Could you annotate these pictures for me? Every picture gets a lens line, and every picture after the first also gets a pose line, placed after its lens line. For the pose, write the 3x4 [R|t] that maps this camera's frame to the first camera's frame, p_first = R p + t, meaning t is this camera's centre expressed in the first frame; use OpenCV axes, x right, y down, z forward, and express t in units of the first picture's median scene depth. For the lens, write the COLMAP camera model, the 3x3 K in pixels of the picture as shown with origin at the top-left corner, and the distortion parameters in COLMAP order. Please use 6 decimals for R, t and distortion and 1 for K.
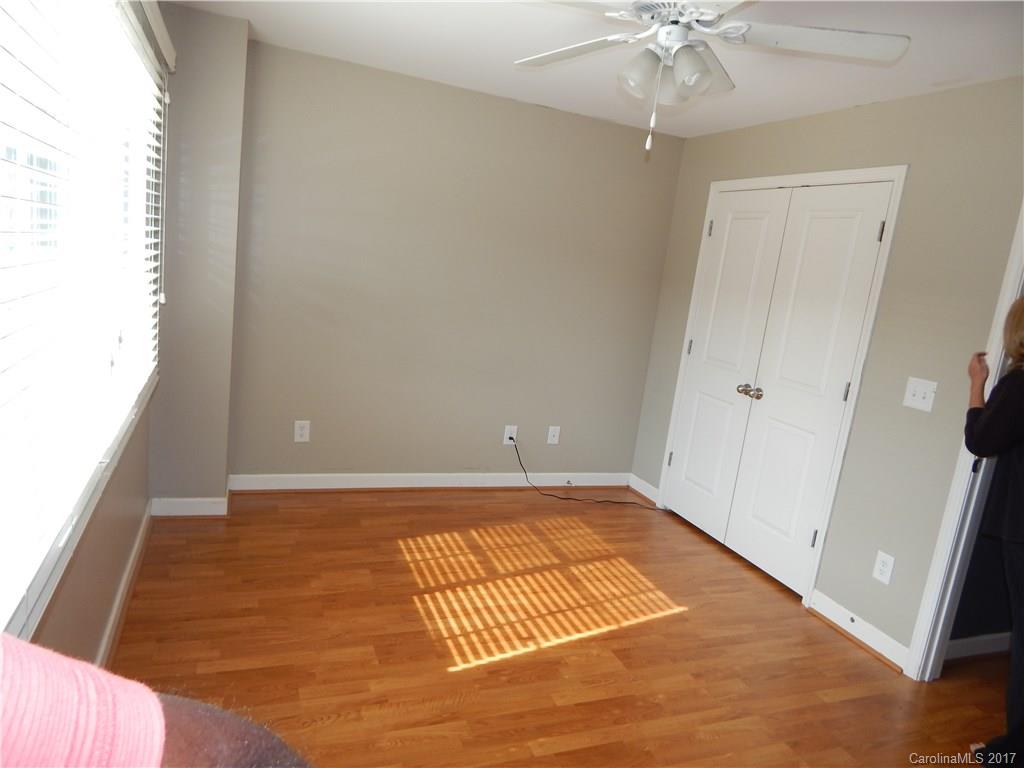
lens RADIAL K [[675.6, 0, 512.0], [0, 675.6, 384.0], [0, 0, 1]] dist [0.004570, -0.000307]
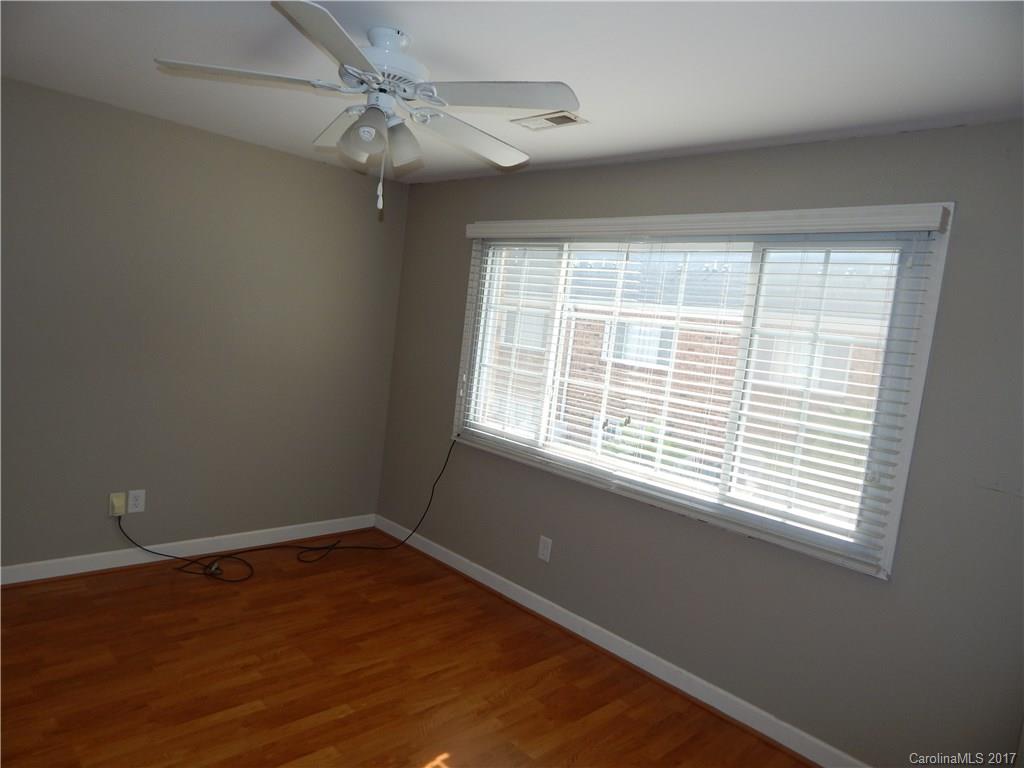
lens RADIAL K [[661.8, 0, 512.0], [0, 661.8, 384.0], [0, 0, 1]] dist [0.003147, 0.001445]
pose [[-0.893989, -0.191827, -0.404952, 0.262357], [-0.292373, 0.934565, 0.202747, -0.251632], [0.339562, 0.299651, -0.891576, 1.422453]]
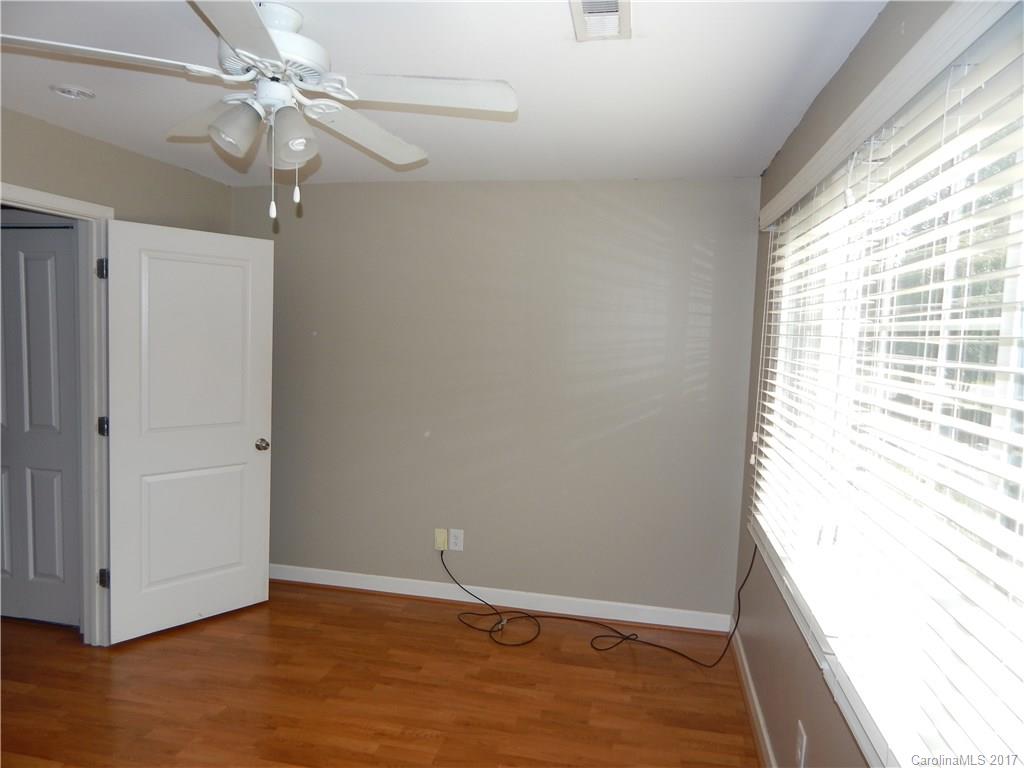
lens RADIAL K [[675.6, 0, 512.0], [0, 675.6, 384.0], [0, 0, 1]] dist [0.004570, -0.000307]
pose [[-0.829183, -0.199056, 0.522334, -0.373927], [-0.040607, 0.953427, 0.298879, -0.289028], [-0.557501, 0.226615, -0.798648, 1.088185]]
